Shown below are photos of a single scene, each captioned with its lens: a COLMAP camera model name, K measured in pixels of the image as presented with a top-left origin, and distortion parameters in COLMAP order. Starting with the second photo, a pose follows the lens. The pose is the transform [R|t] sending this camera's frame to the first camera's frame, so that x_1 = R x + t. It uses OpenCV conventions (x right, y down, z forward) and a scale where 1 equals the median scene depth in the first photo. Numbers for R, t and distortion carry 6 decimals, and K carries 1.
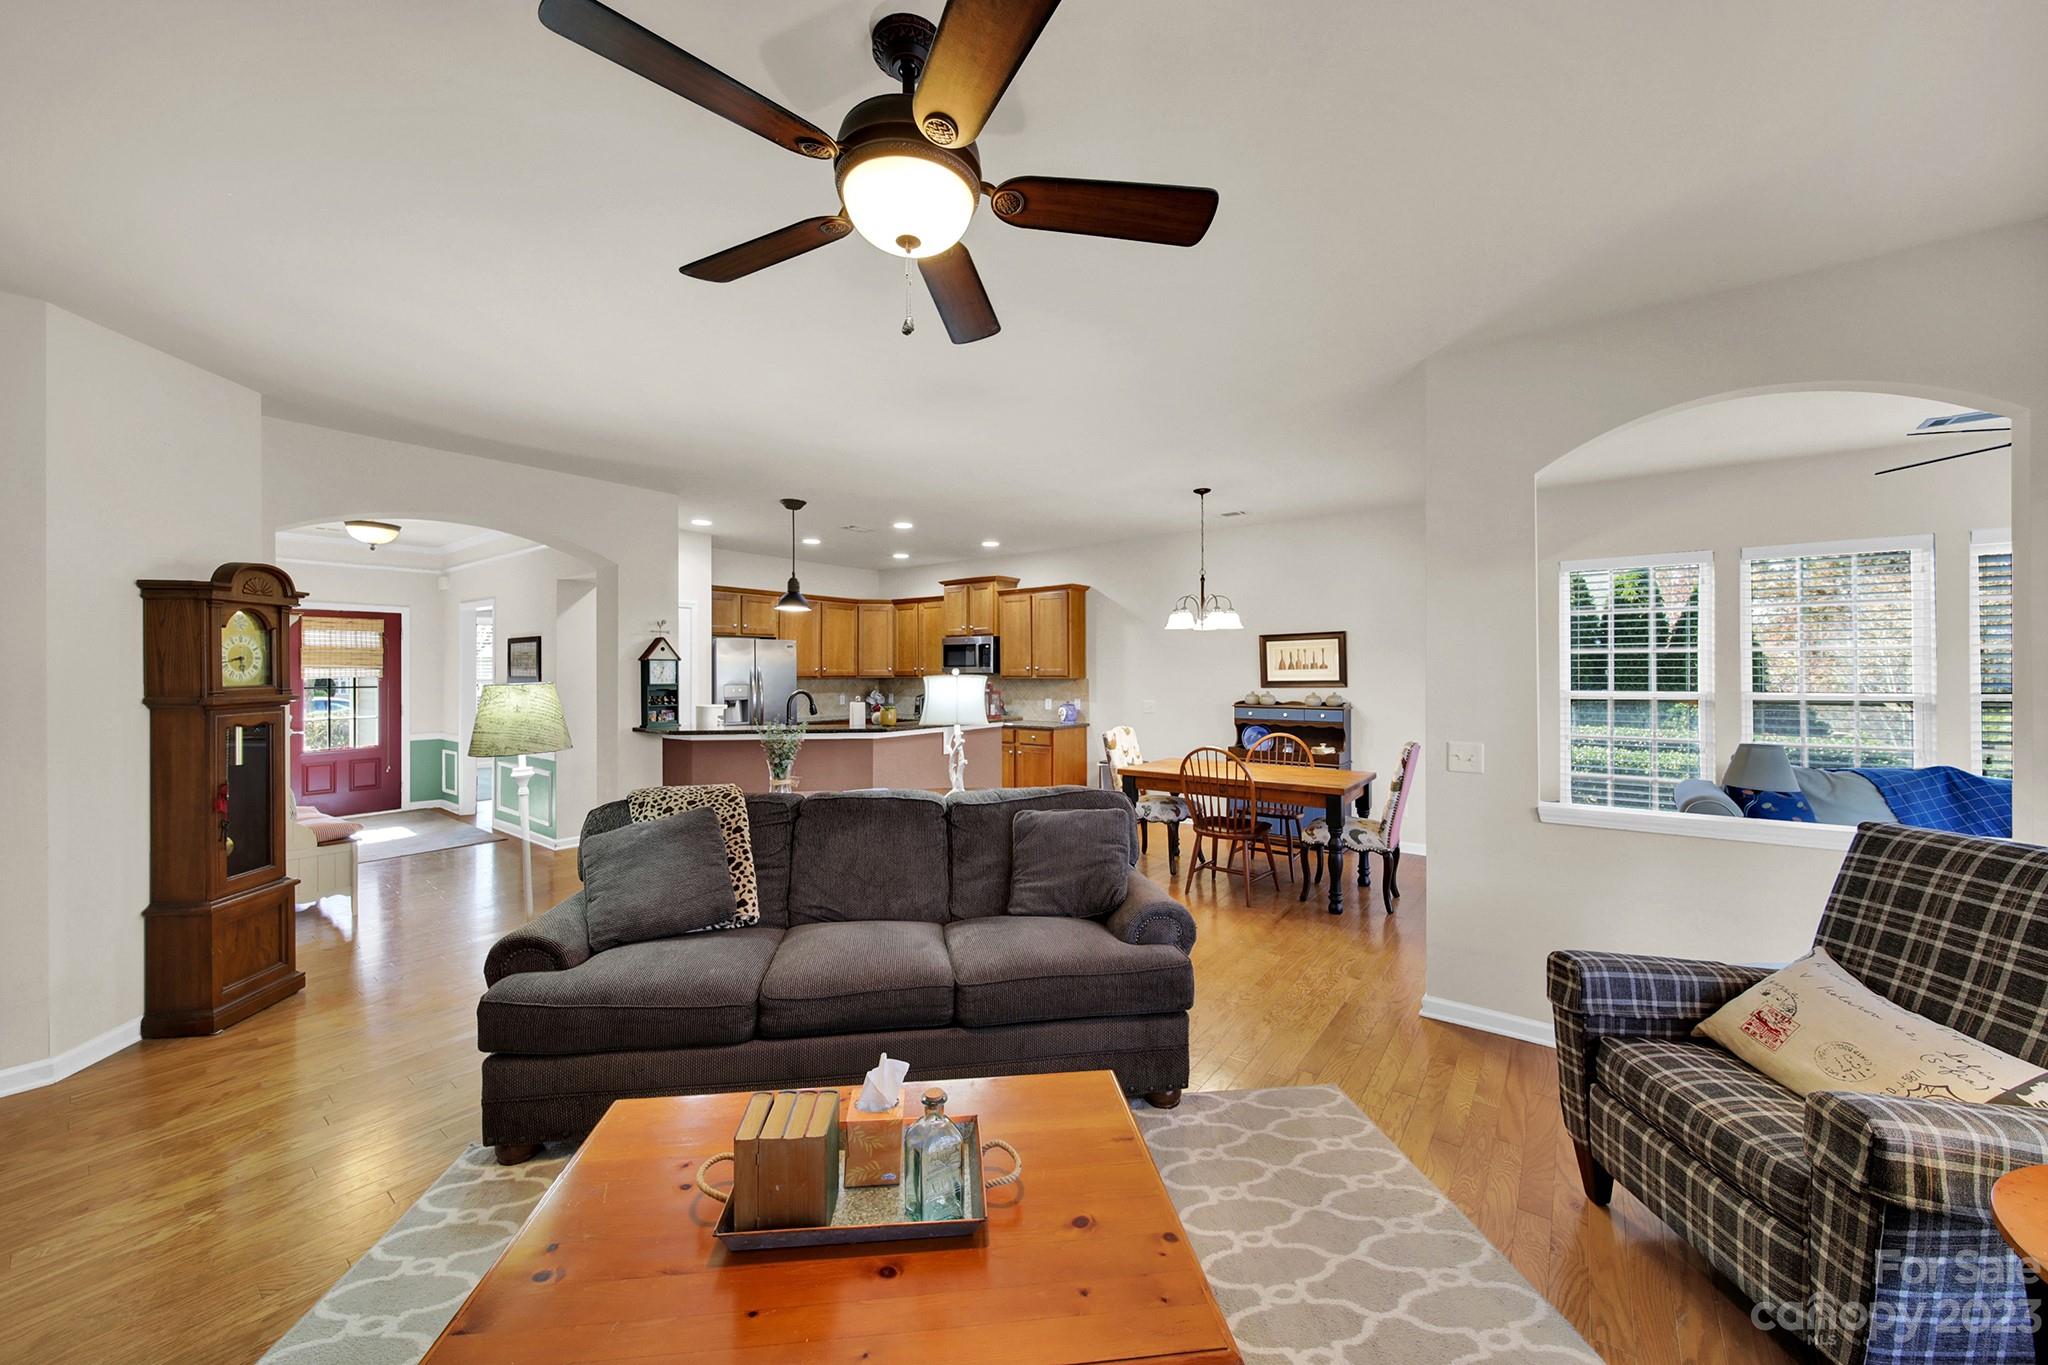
lens RADIAL K [[751.1, 0, 1019.0], [0, 751.1, 688.2], [0, 0, 1]] dist [-0.000147, -0.000024]
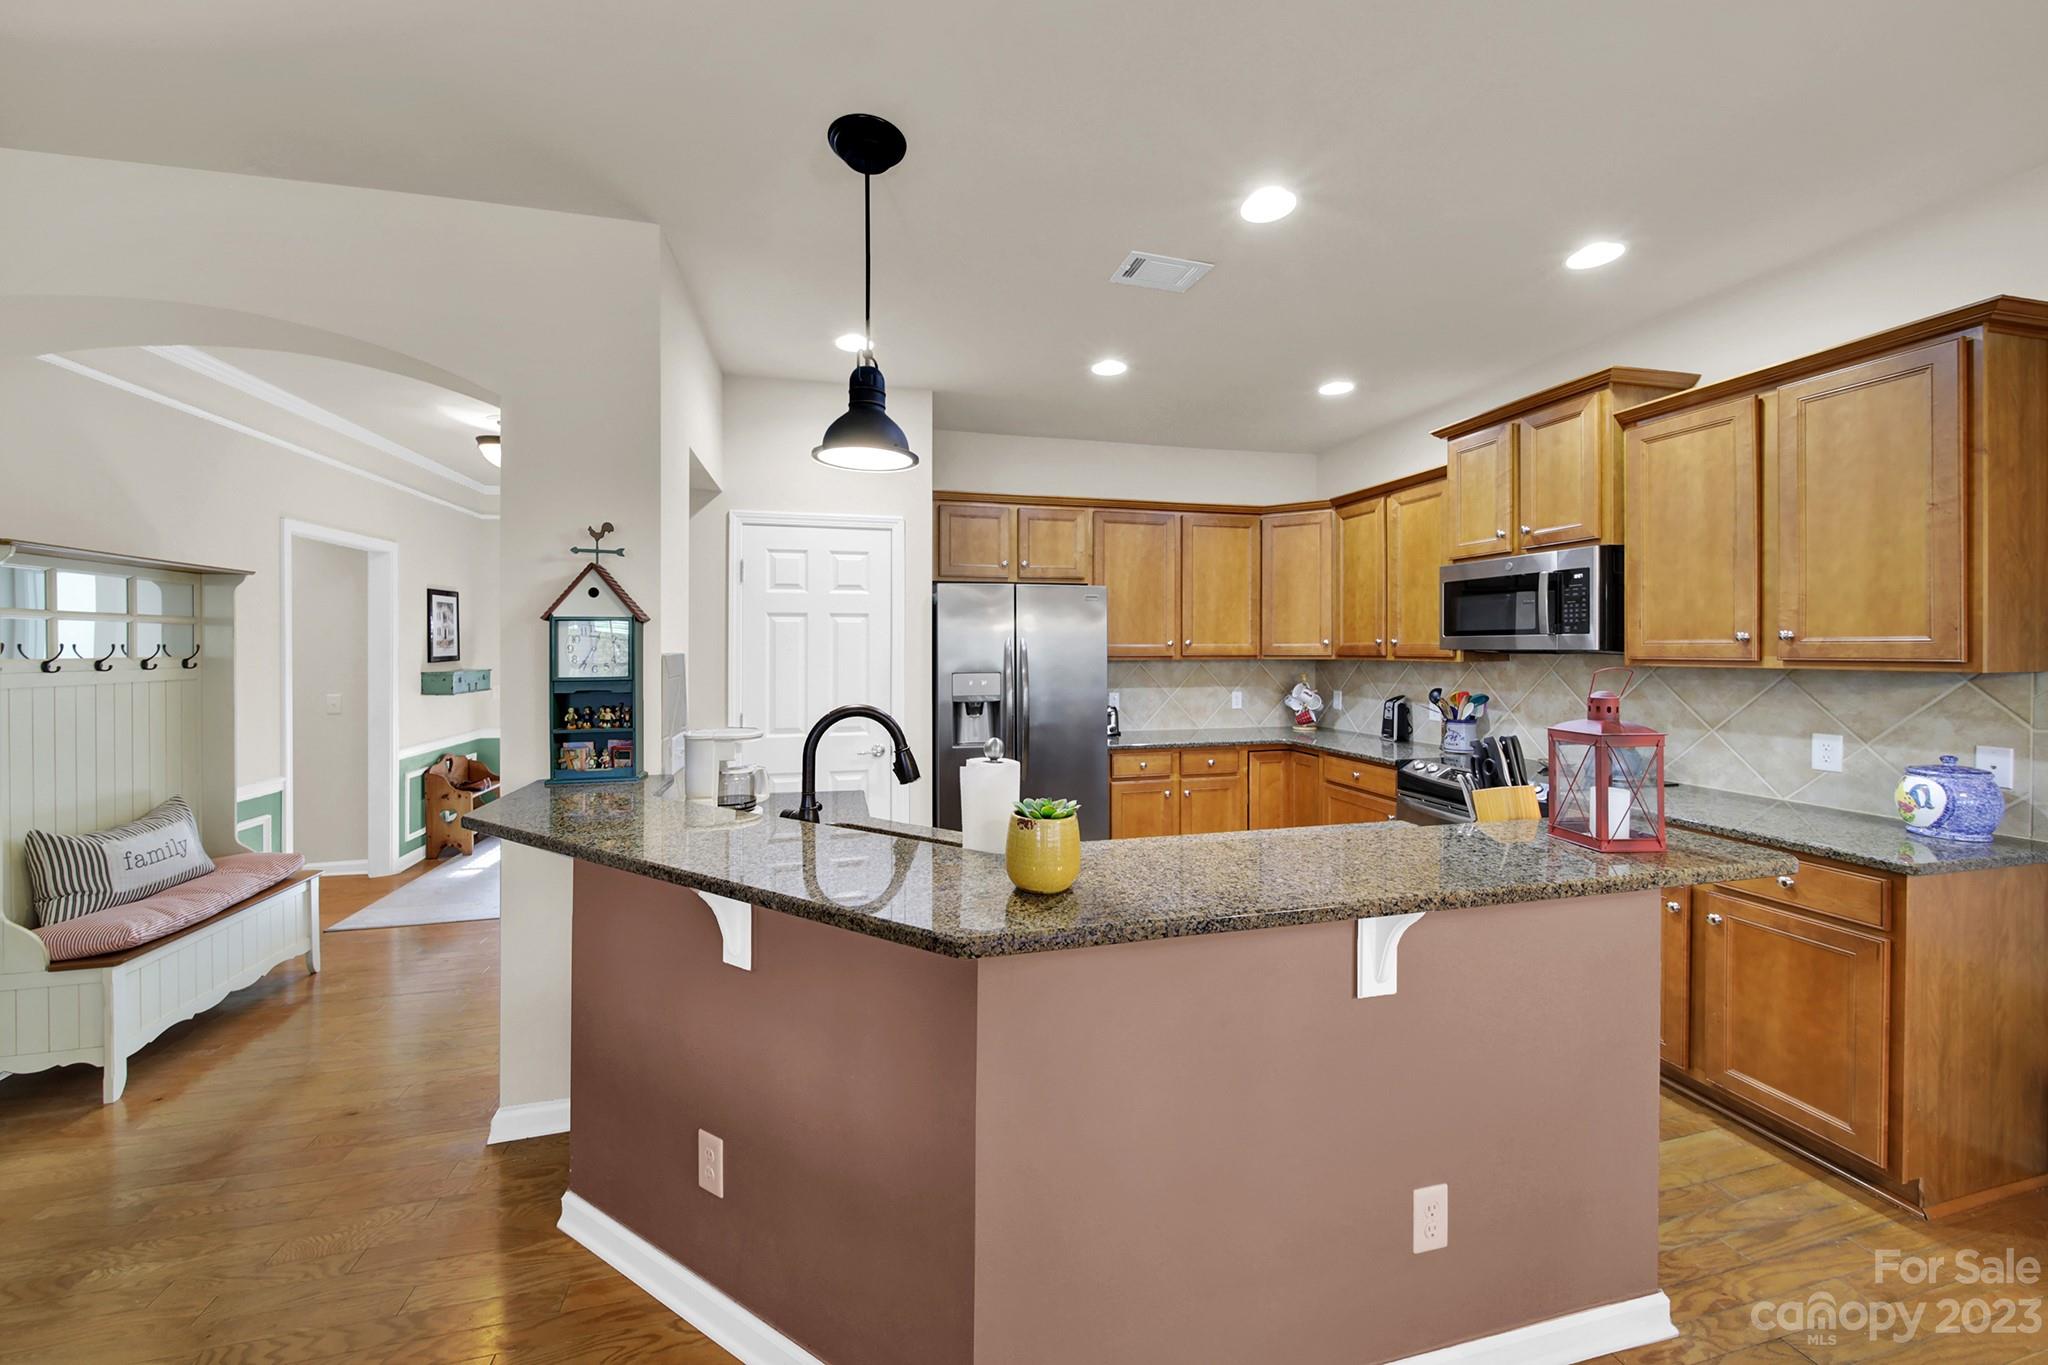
lens RADIAL K [[739.3, 0, 1026.6], [0, 739.3, 652.2], [0, 0, 1]] dist [-0.000278, -0.000053]
pose [[0.784385, 0.003626, -0.620264, -0.030344], [-0.012619, 0.999869, -0.010114, -0.012895], [0.620146, 0.015761, 0.784328, 0.571648]]
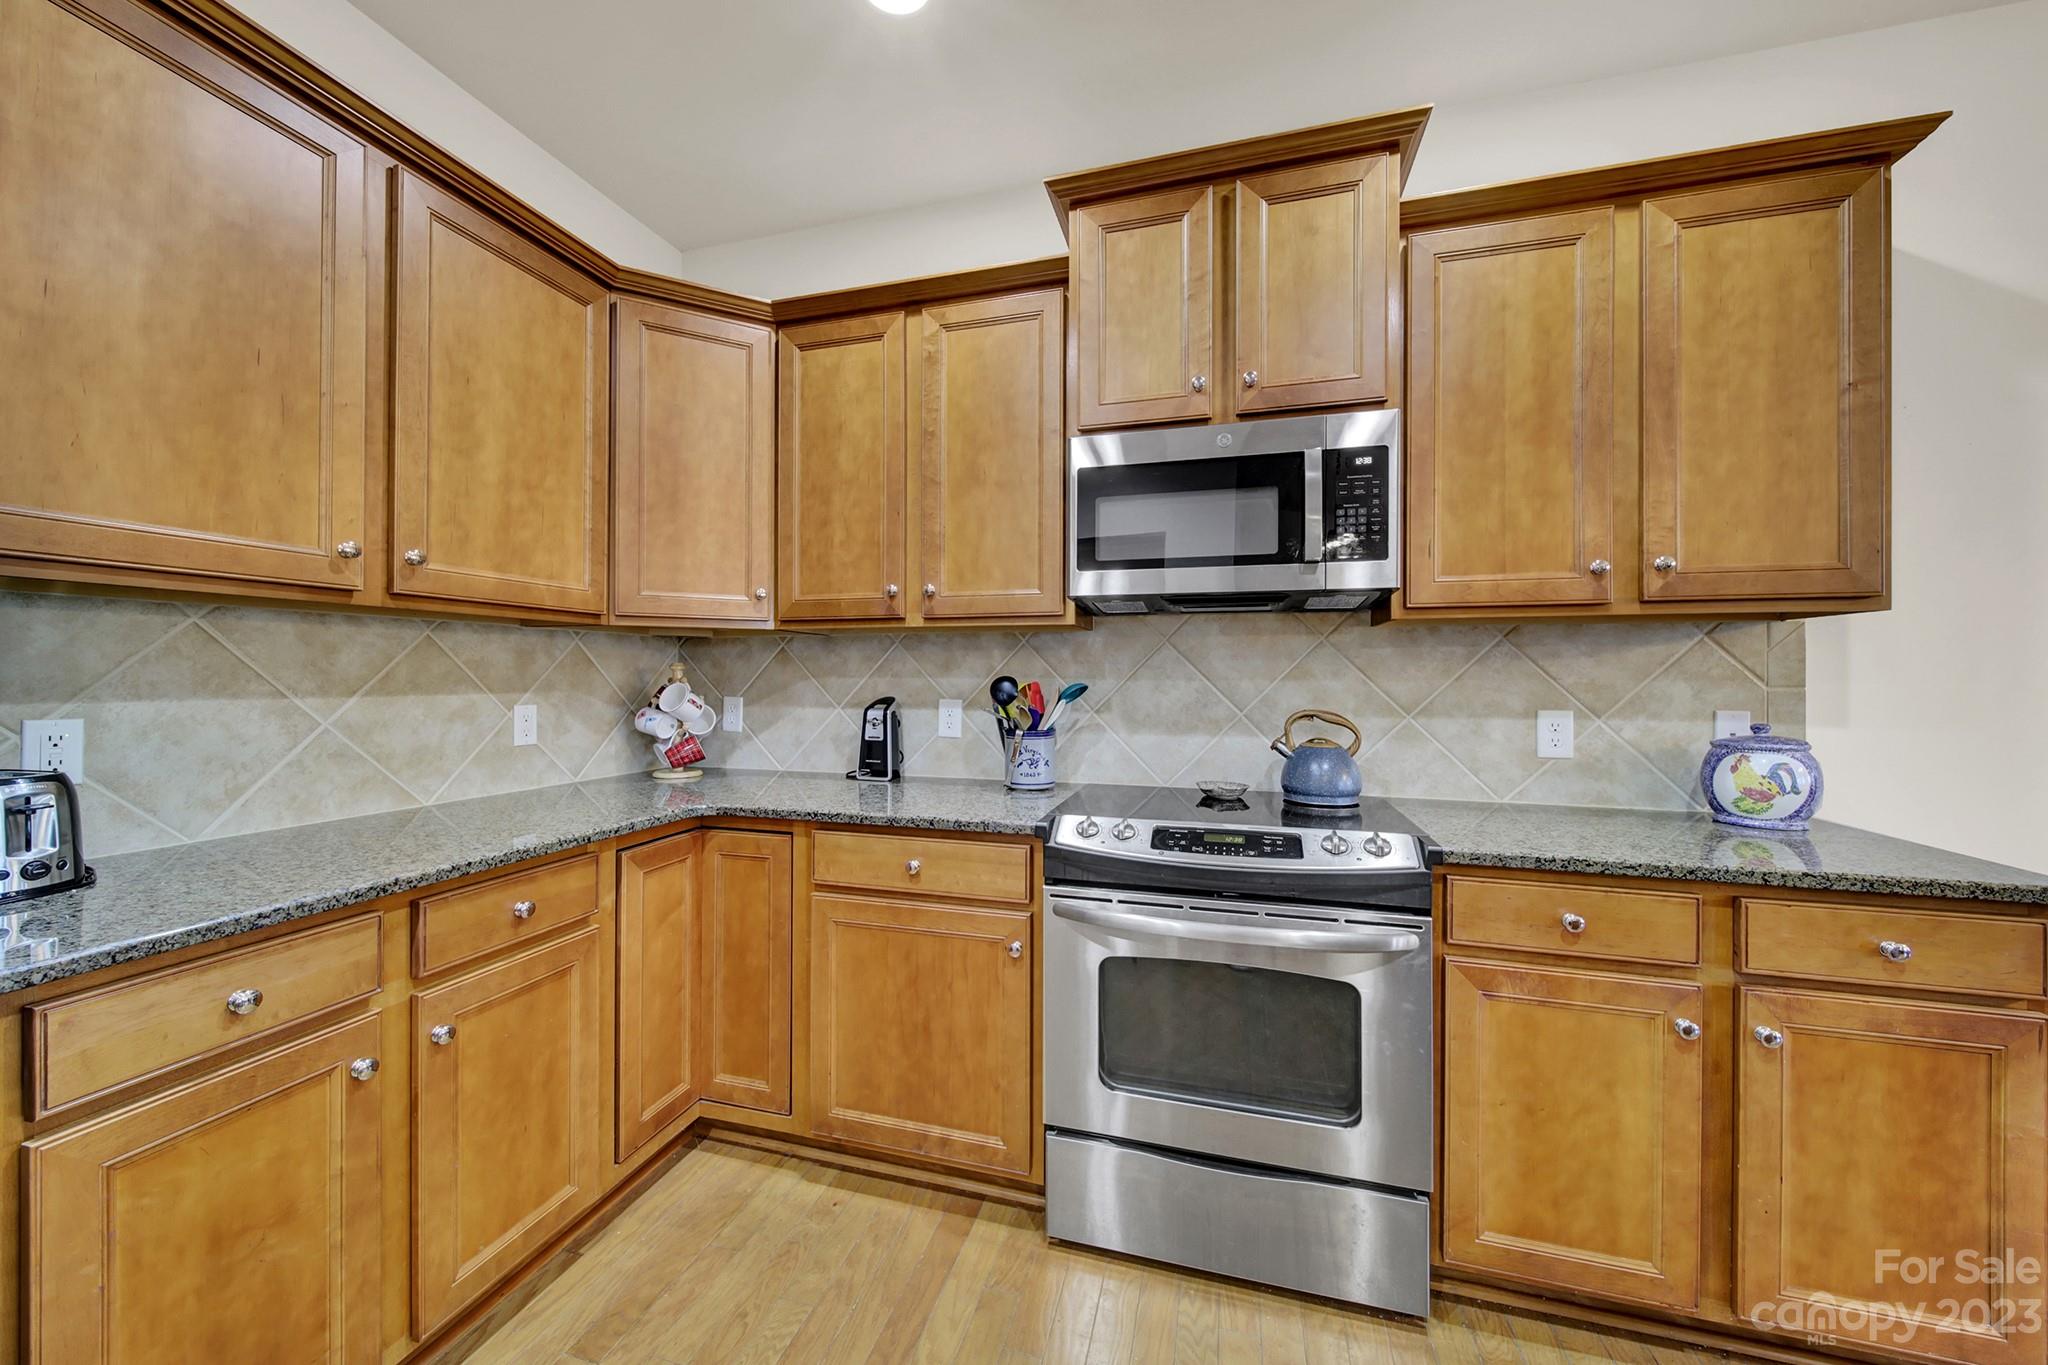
lens RADIAL K [[732.8, 0, 1010.7], [0, 732.8, 673.4], [0, 0, 1]] dist [0.001451, -0.002761]
pose [[0.934859, 0.005886, 0.354971, -0.204940], [0.002559, 0.999725, -0.023316, 0.006821], [-0.355010, 0.022705, 0.934587, 0.858615]]
